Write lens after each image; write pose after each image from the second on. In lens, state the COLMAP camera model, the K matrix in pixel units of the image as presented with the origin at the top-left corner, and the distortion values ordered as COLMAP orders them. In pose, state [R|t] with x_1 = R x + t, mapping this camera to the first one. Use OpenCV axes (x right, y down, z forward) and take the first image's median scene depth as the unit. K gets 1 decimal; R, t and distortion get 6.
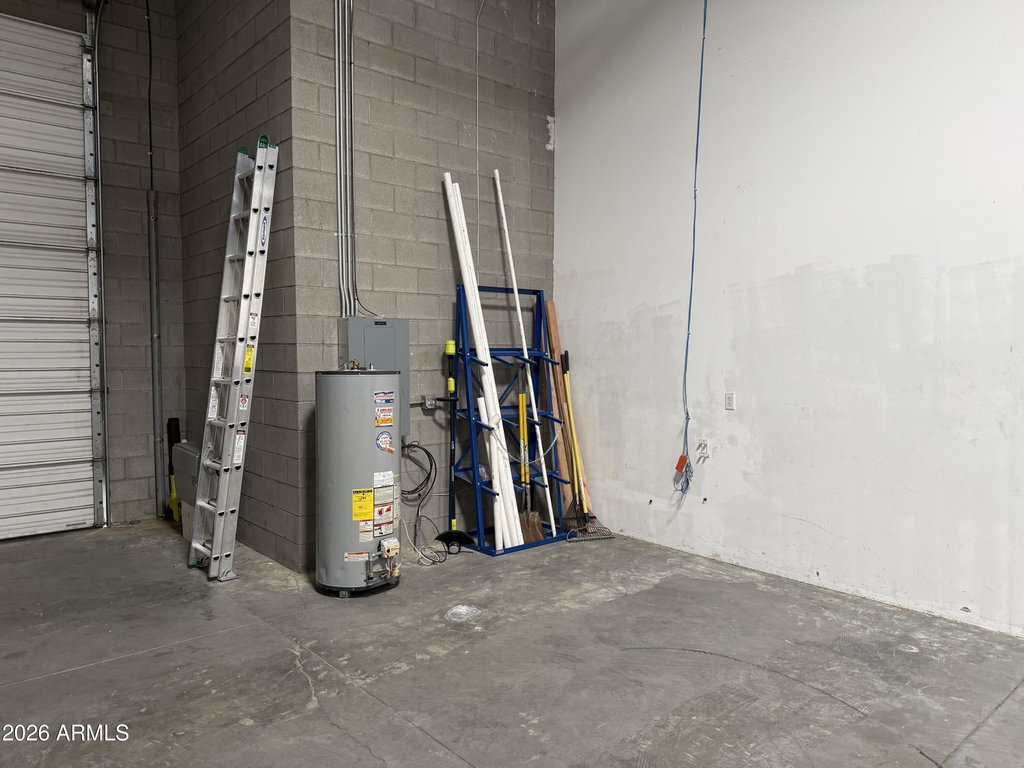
lens RADIAL K [[719.5, 0, 512.0], [0, 719.5, 384.0], [0, 0, 1]] dist [0.006045, 0.000116]
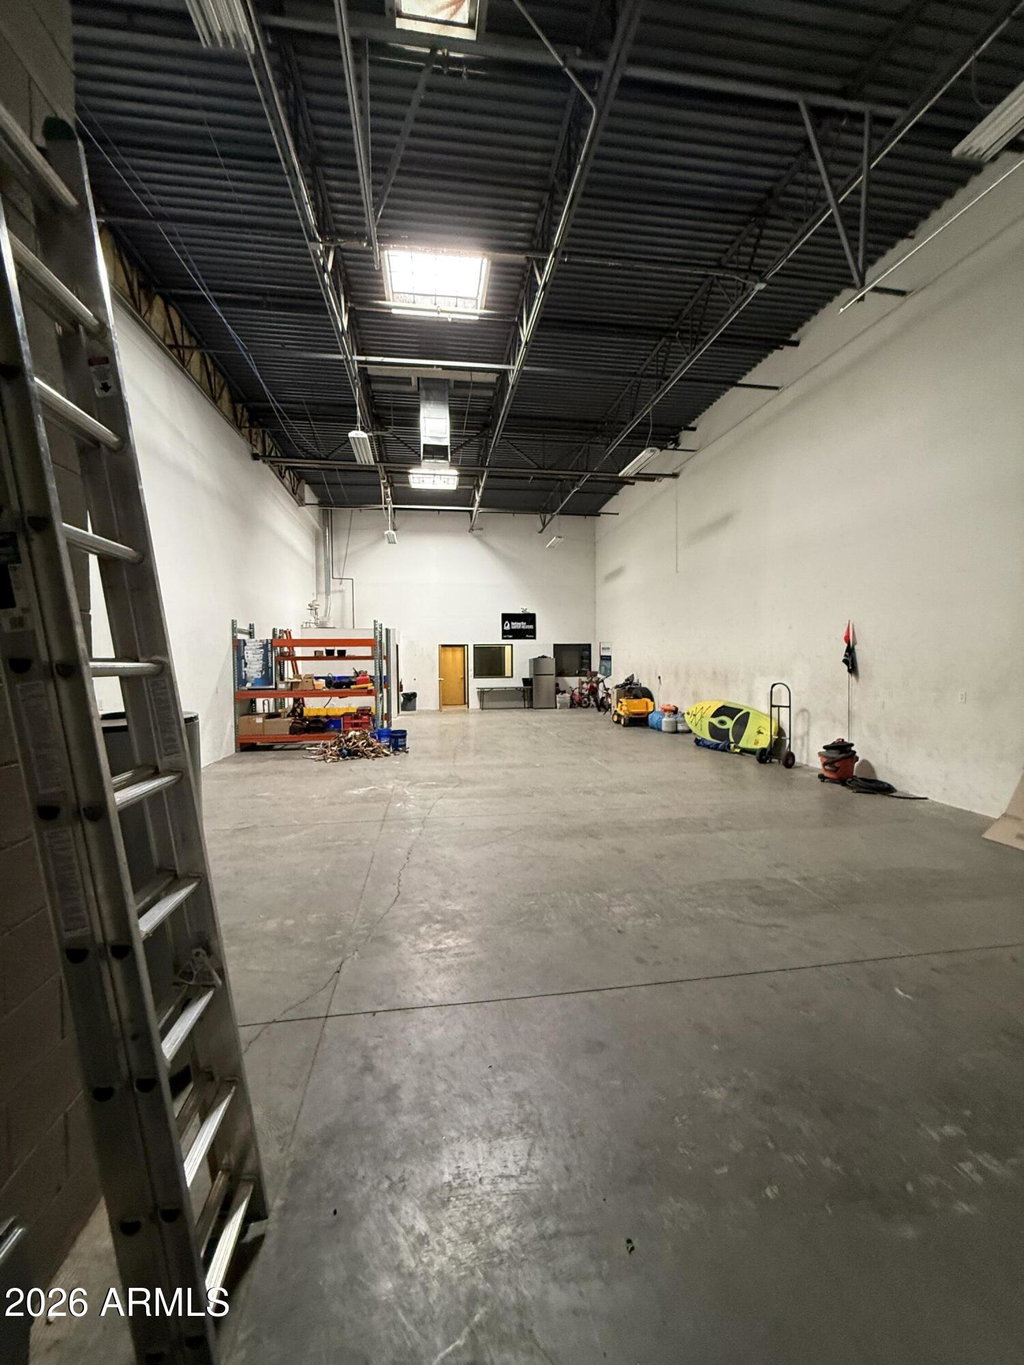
lens RADIAL K [[545.9, 0, 516.0], [0, 545.9, 677.3], [0, 0, 1]] dist [0.000631, 0.000539]
pose [[-0.845793, -0.010089, 0.533416, -0.582709], [0.037399, 0.996240, 0.078144, -0.058475], [-0.532199, 0.086043, -0.842236, 0.953783]]
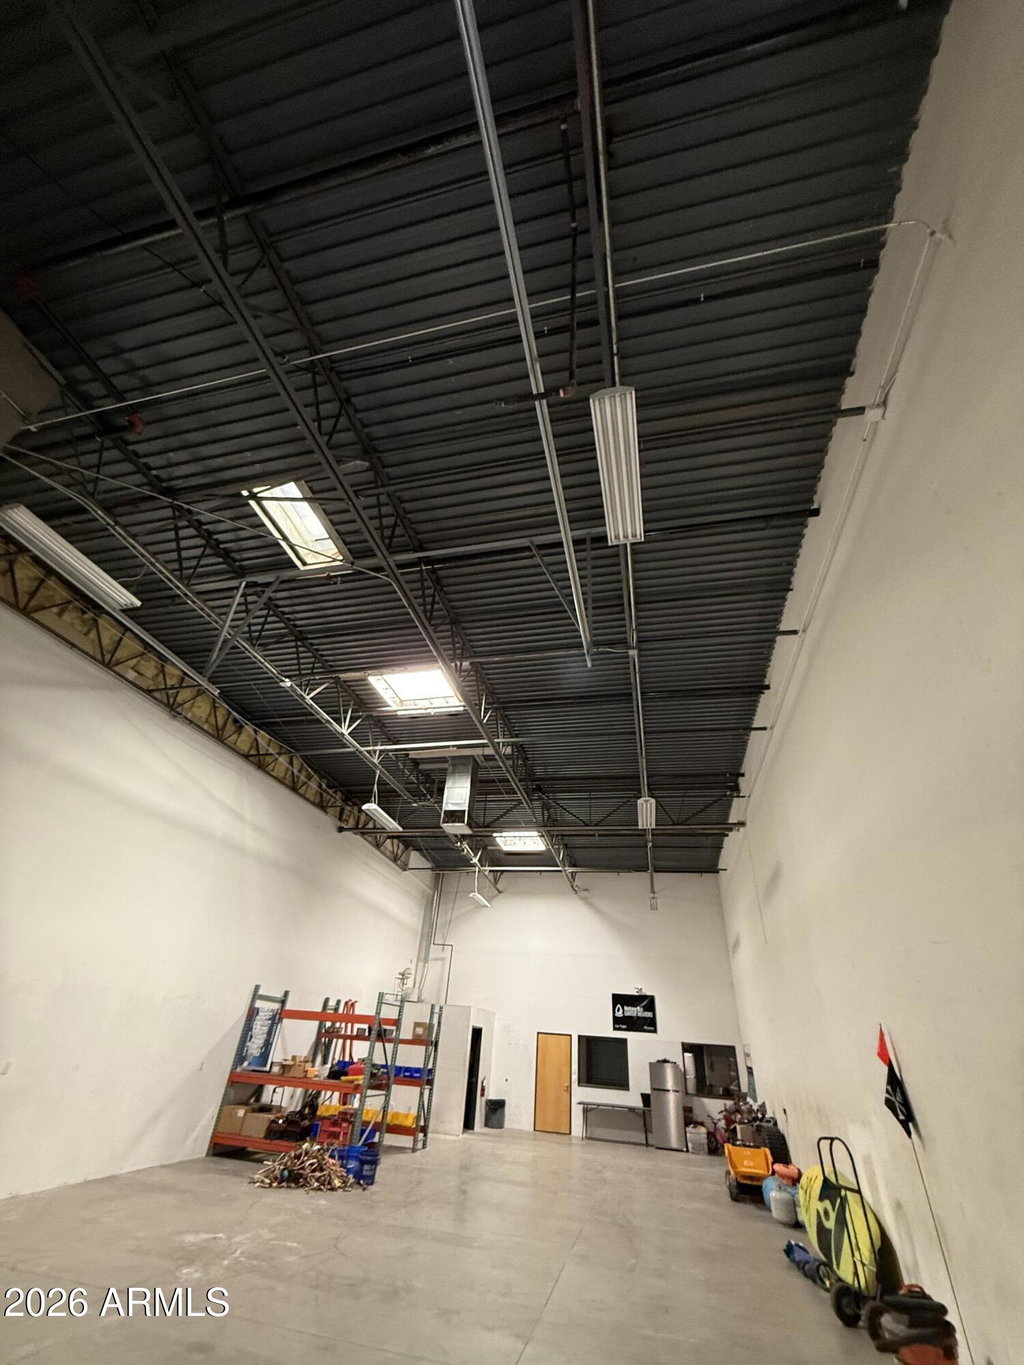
lens RADIAL K [[545.9, 0, 516.0], [0, 545.9, 677.3], [0, 0, 1]] dist [0.000631, 0.000539]
pose [[-0.586122, 0.422973, 0.691053, -1.043582], [-0.021317, 0.844572, -0.535018, -0.051419], [-0.809942, -0.328317, -0.486006, 0.473665]]
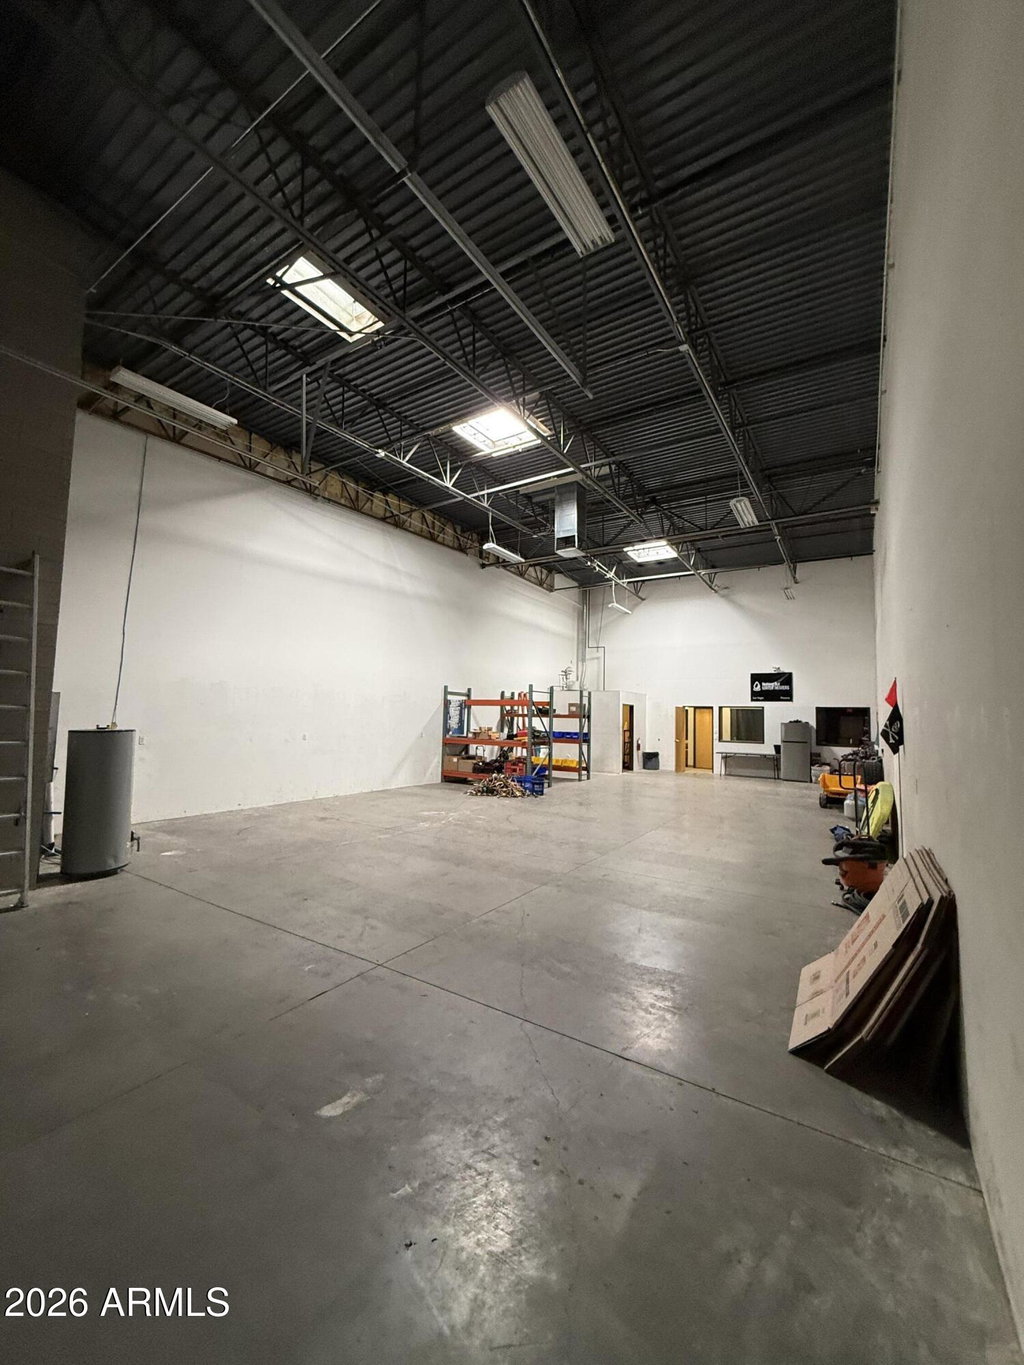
lens RADIAL K [[546.4, 0, 515.1], [0, 546.4, 676.6], [0, 0, 1]] dist [-0.001850, -0.000091]
pose [[-0.281635, 0.065431, 0.957288, -1.297040], [0.028016, 0.997808, -0.059959, -0.025093], [-0.959113, 0.009933, -0.282851, 0.351412]]
